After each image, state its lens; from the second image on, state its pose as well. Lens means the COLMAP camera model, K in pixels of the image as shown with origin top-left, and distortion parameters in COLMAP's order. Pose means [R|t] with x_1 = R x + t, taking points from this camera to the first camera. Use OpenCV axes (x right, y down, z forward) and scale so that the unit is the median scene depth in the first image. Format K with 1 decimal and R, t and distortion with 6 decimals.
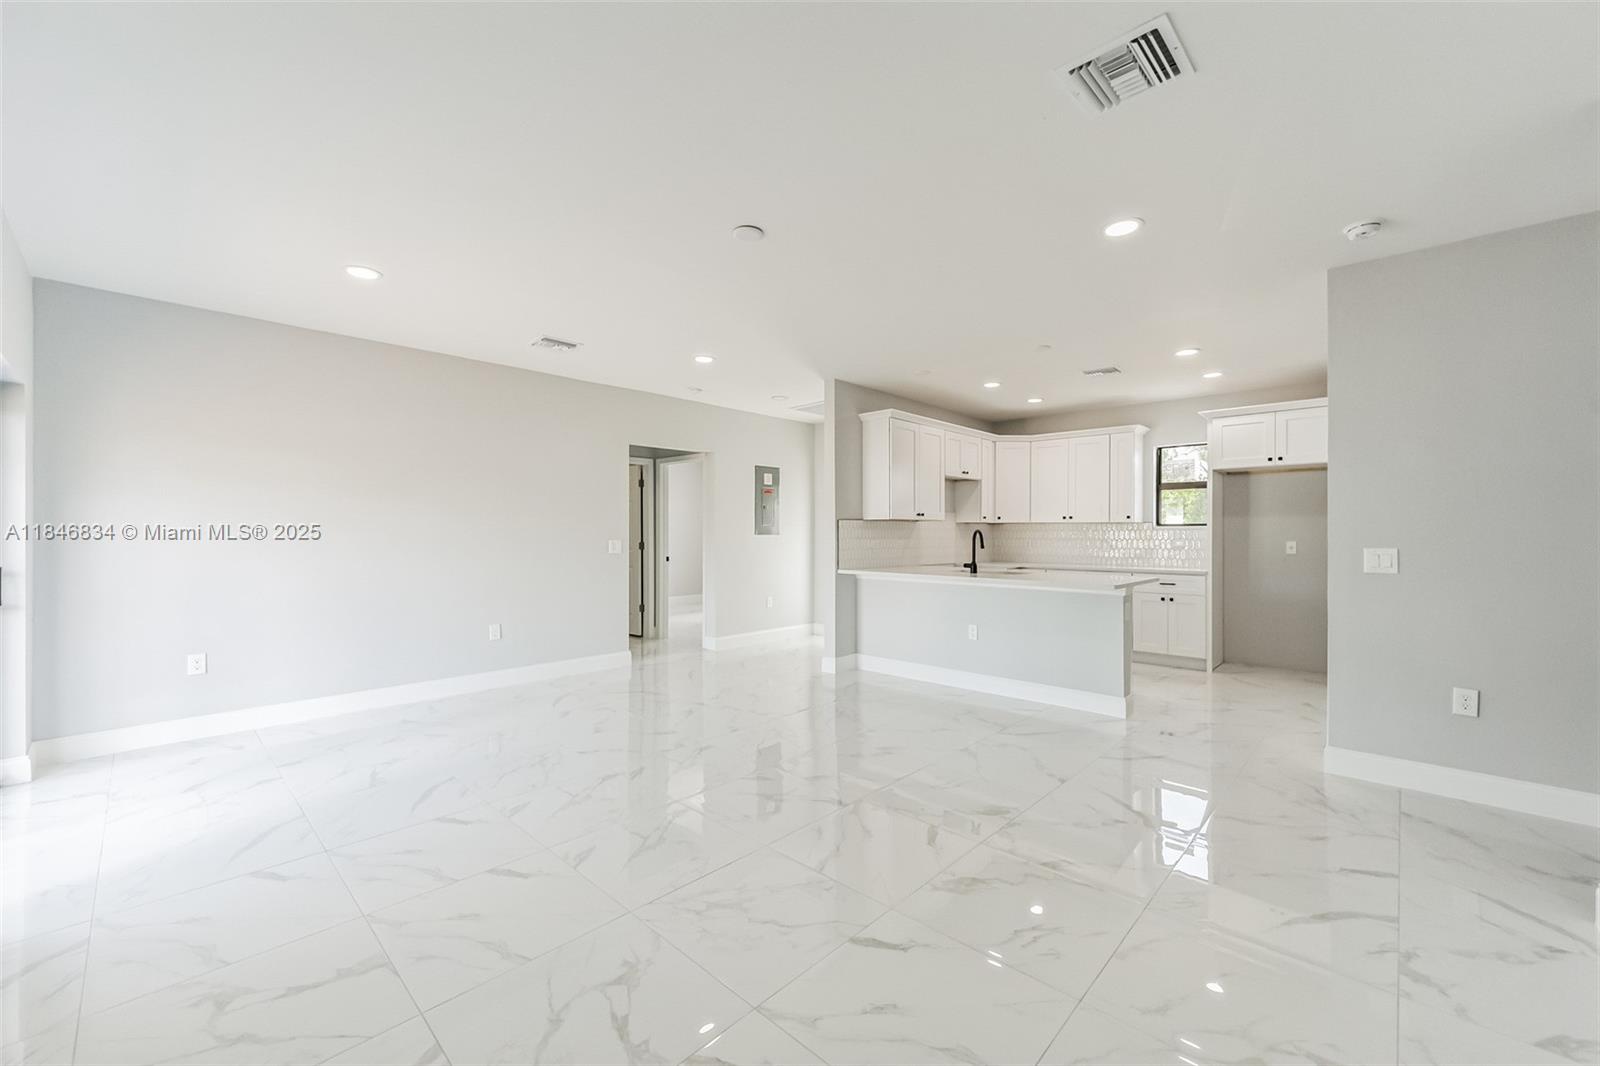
lens RADIAL K [[628.8, 0, 803.9], [0, 628.8, 537.1], [0, 0, 1]] dist [-0.000093, 0.000187]
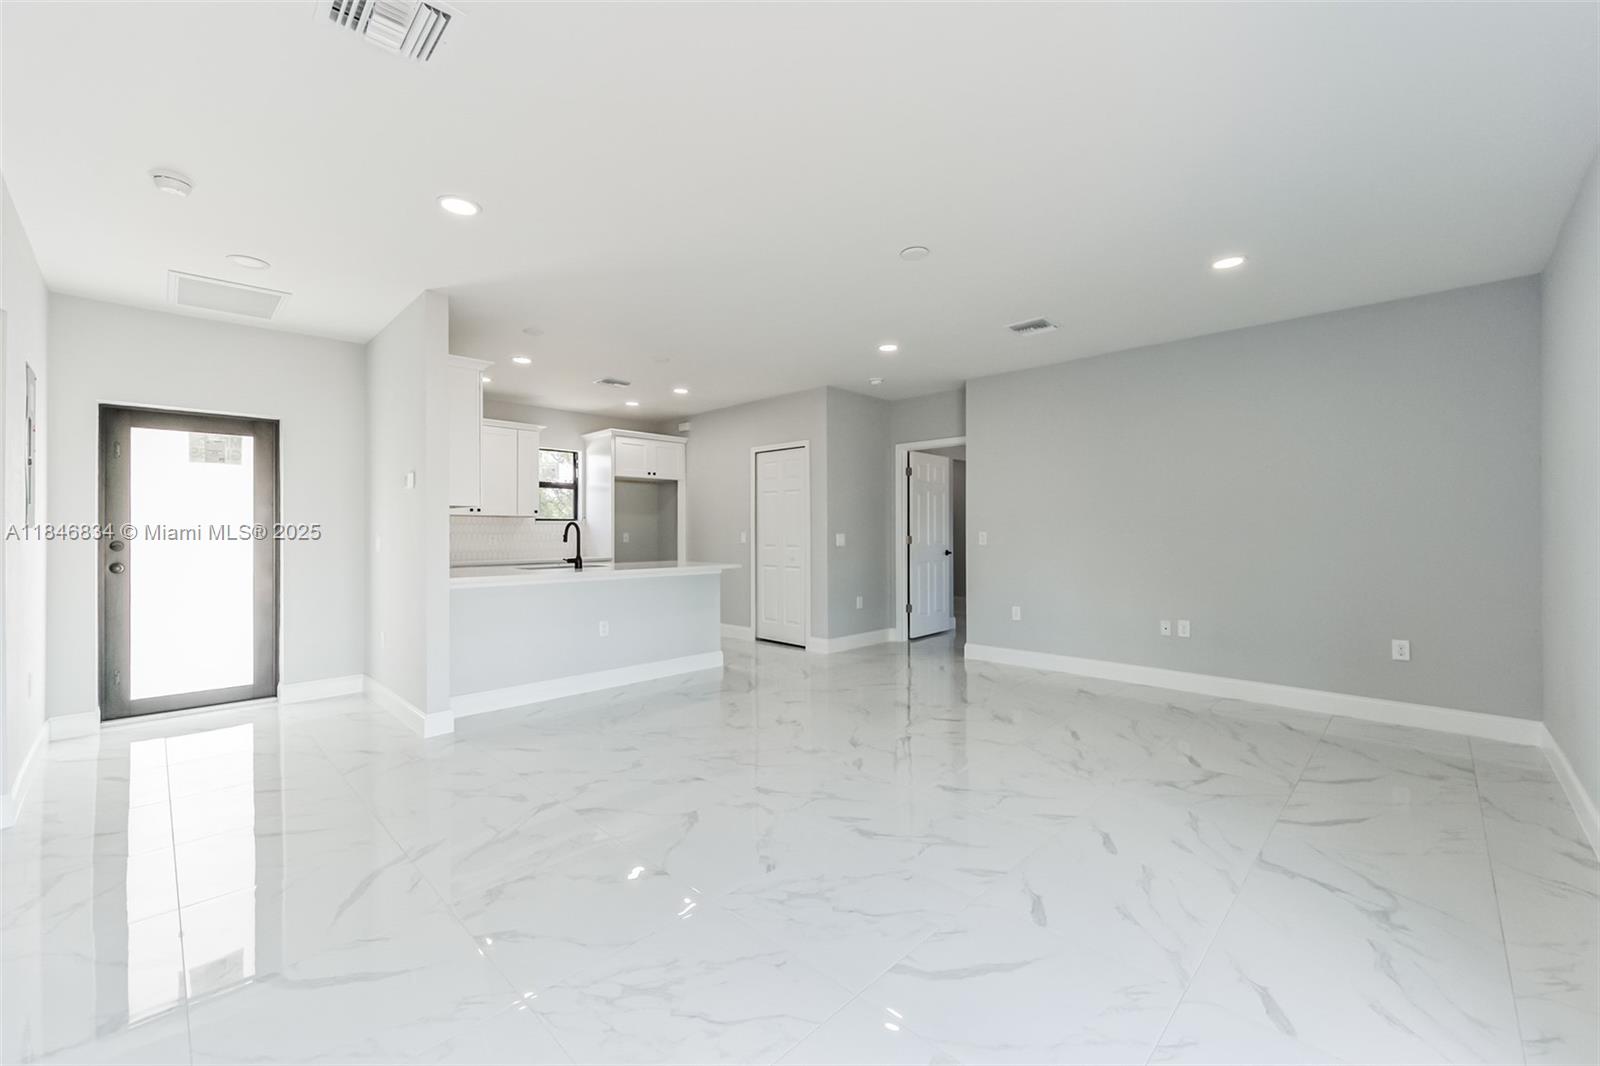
lens RADIAL K [[638.2, 0, 805.0], [0, 638.2, 536.4], [0, 0, 1]] dist [0.001844, -0.000013]
pose [[0.017988, -0.008908, 0.999799, -0.586931], [0.005591, 0.999946, 0.008809, 0.002924], [-0.999823, 0.005432, 0.018037, 0.565366]]
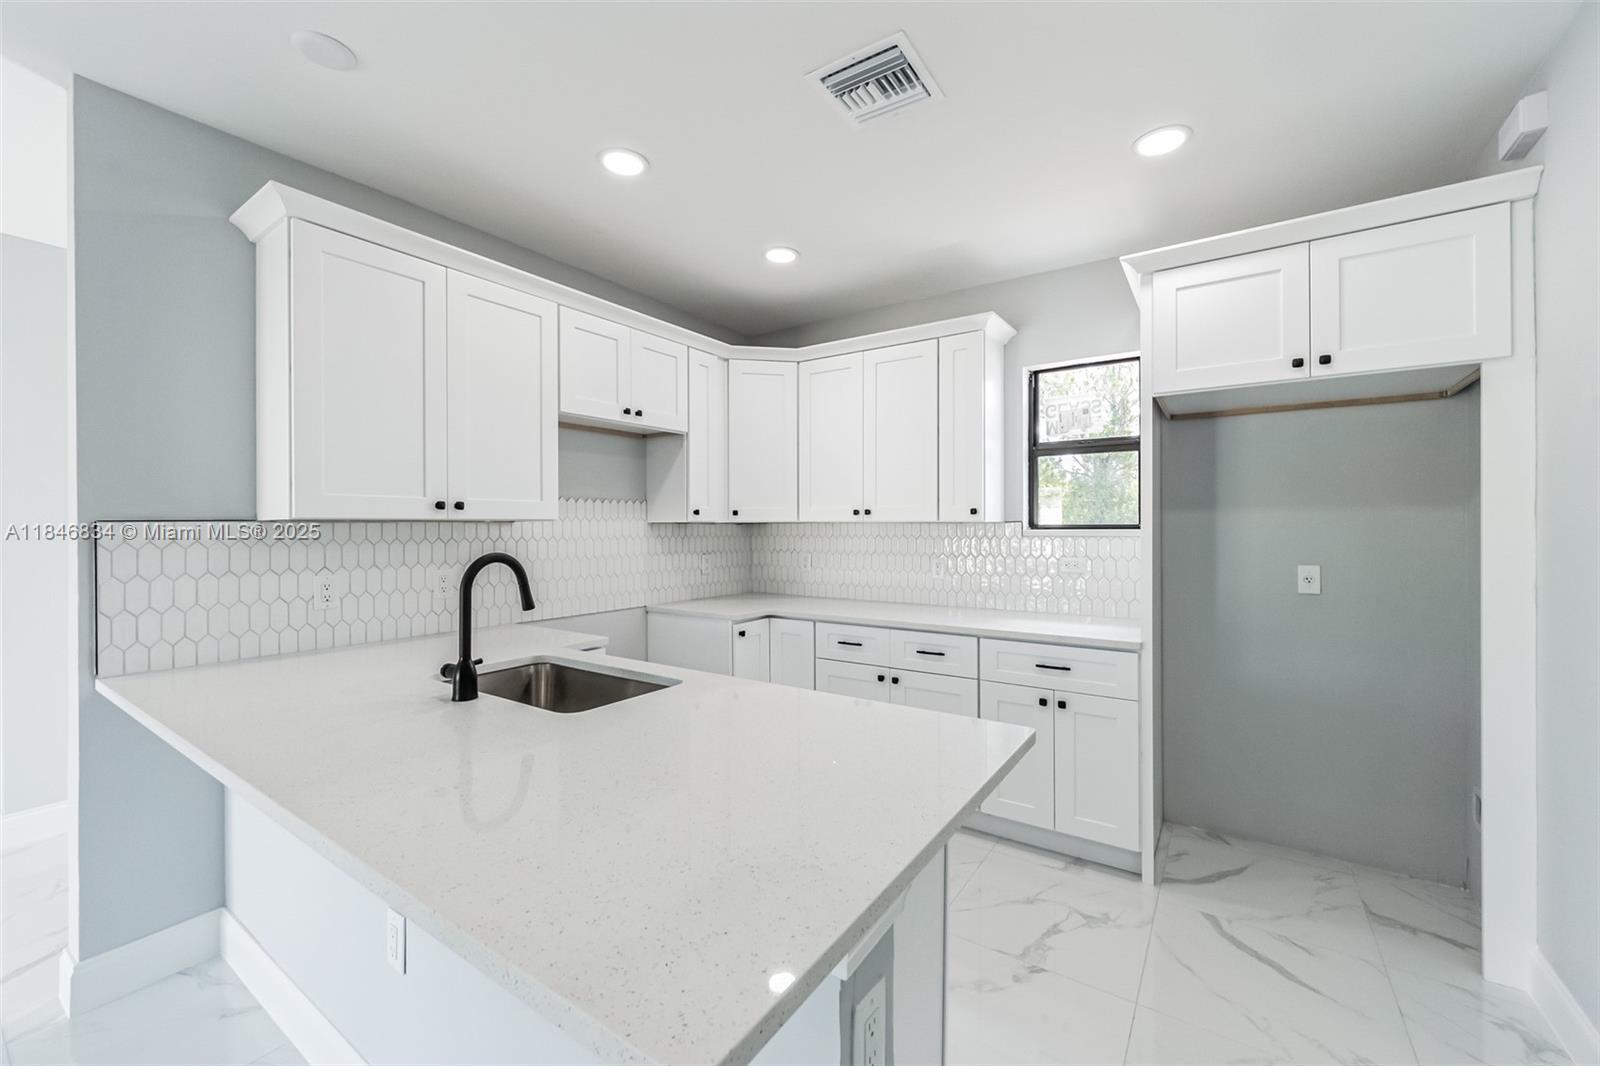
lens RADIAL K [[633.4, 0, 800.0], [0, 633.4, 533.0], [0, 0, 1]] dist [0.000722, 0.000095]
pose [[0.987281, -0.006839, 0.158840, 0.333209], [0.006182, 0.999970, 0.004631, -0.019872], [-0.158867, -0.003590, 0.987293, 0.589535]]
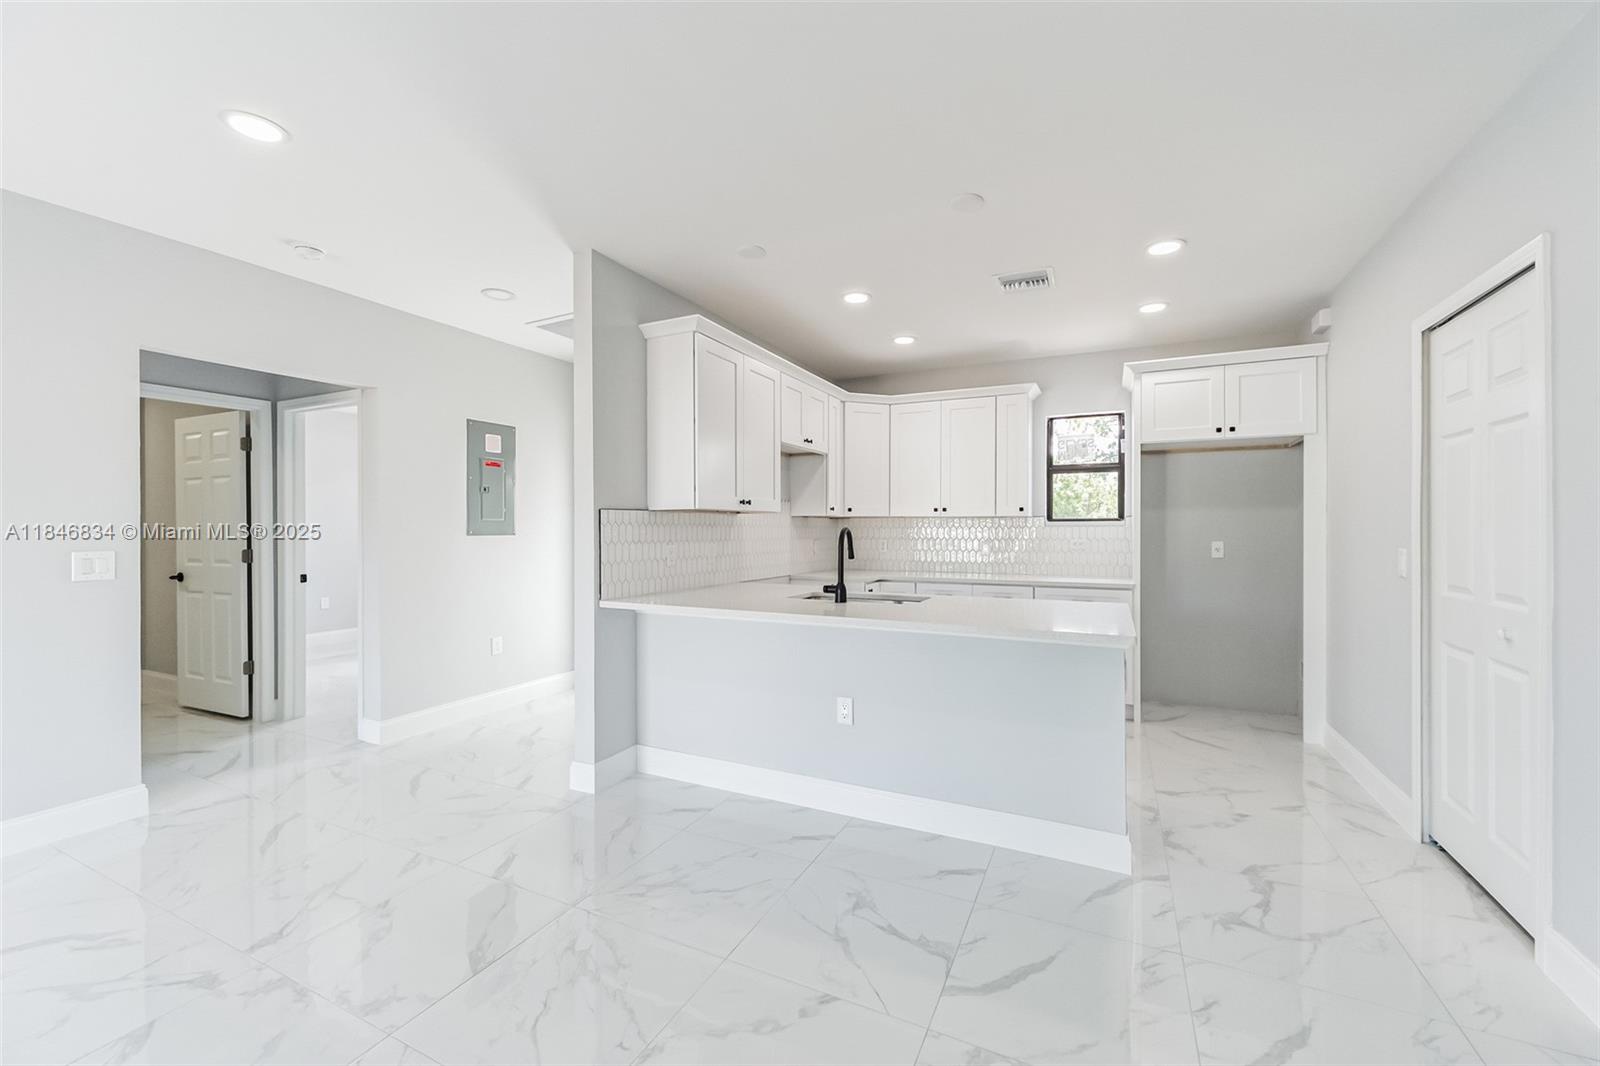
lens RADIAL K [[638.2, 0, 805.0], [0, 638.2, 536.4], [0, 0, 1]] dist [0.001844, -0.000013]
pose [[0.952481, -0.005981, 0.304539, 0.051632], [0.004094, 0.999968, 0.006836, -0.006703], [-0.304570, -0.005264, 0.952475, 0.392315]]
